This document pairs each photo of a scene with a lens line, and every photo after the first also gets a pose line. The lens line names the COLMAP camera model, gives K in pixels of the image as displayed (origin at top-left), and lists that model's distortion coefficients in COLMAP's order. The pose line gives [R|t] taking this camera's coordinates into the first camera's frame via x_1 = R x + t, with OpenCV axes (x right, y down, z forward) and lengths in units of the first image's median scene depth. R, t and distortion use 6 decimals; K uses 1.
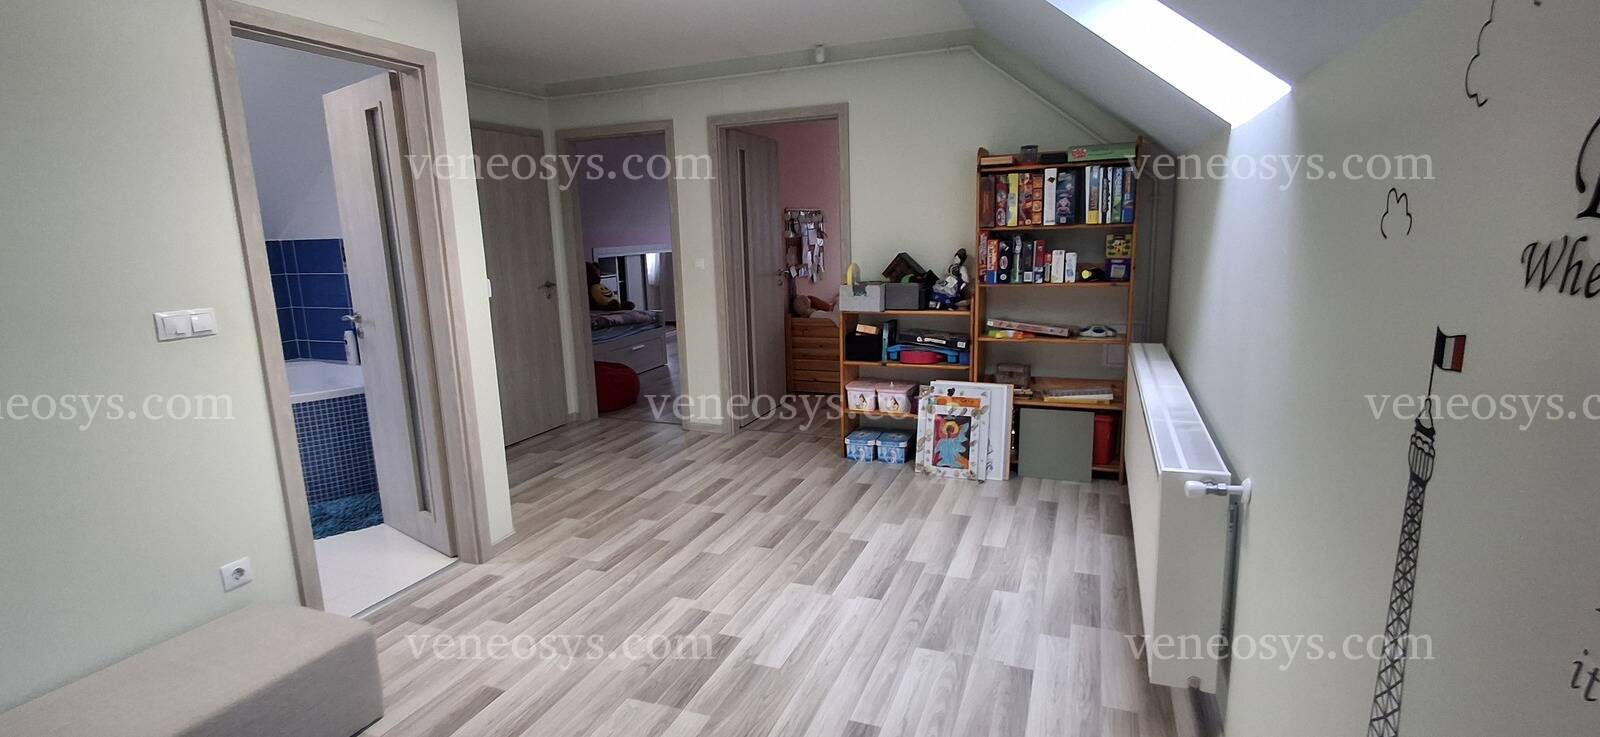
lens RADIAL K [[734.6, 0, 795.4], [0, 734.6, 372.2], [0, 0, 1]] dist [0.016072, 0.000257]
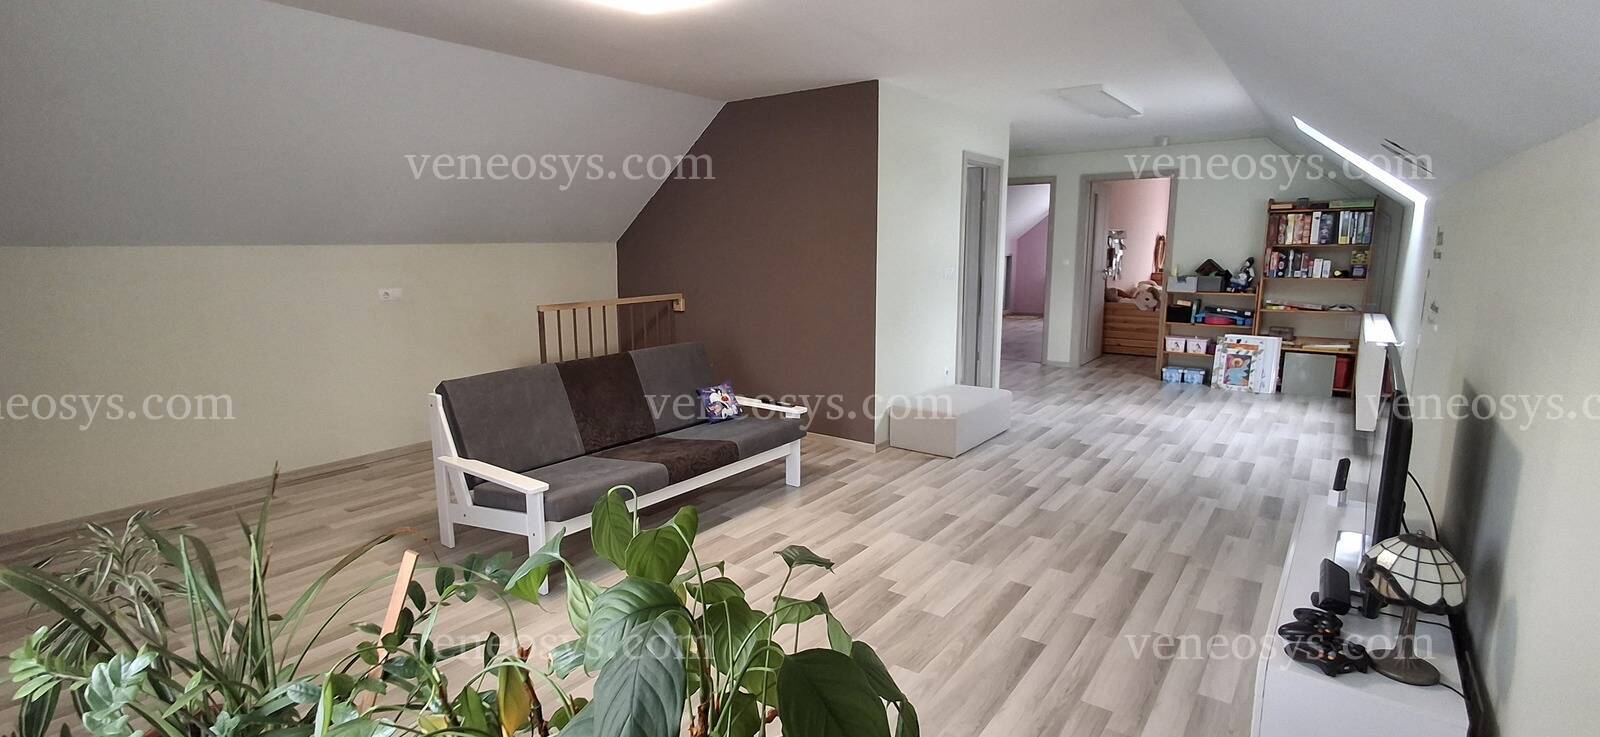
lens RADIAL K [[734.6, 0, 795.4], [0, 734.6, 372.2], [0, 0, 1]] dist [0.016072, 0.000257]
pose [[0.966342, 0.069661, -0.247649, -0.366608], [-0.073327, 0.997292, -0.005600, 0.192196], [0.246588, 0.023570, 0.968834, -0.943708]]
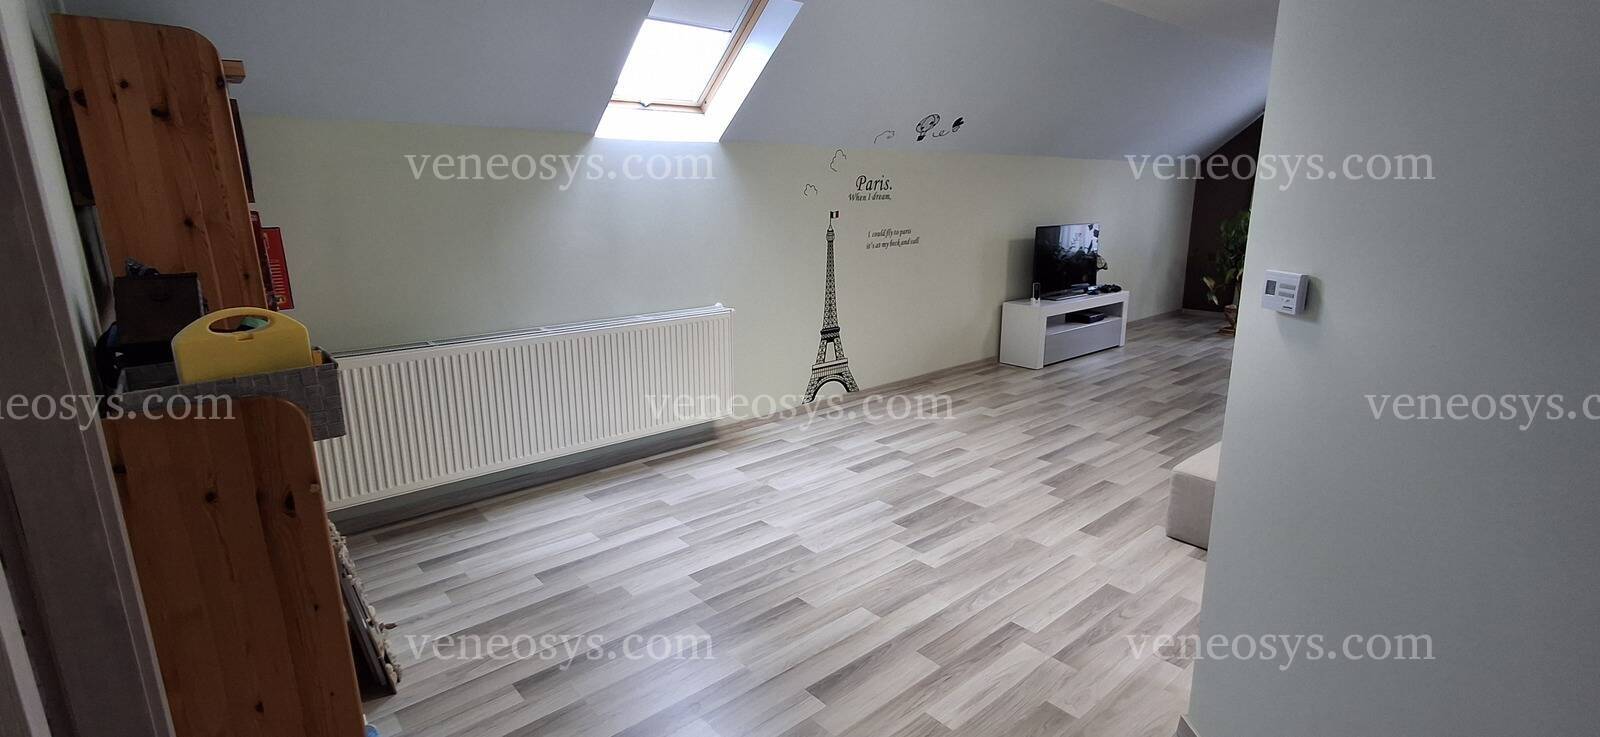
lens RADIAL K [[734.6, 0, 795.4], [0, 734.6, 372.2], [0, 0, 1]] dist [0.016072, 0.000257]
pose [[-0.886242, -0.072262, 0.457552, -0.308551], [0.125293, 0.913544, 0.386961, -0.236338], [-0.445956, 0.400269, -0.800567, 1.271399]]
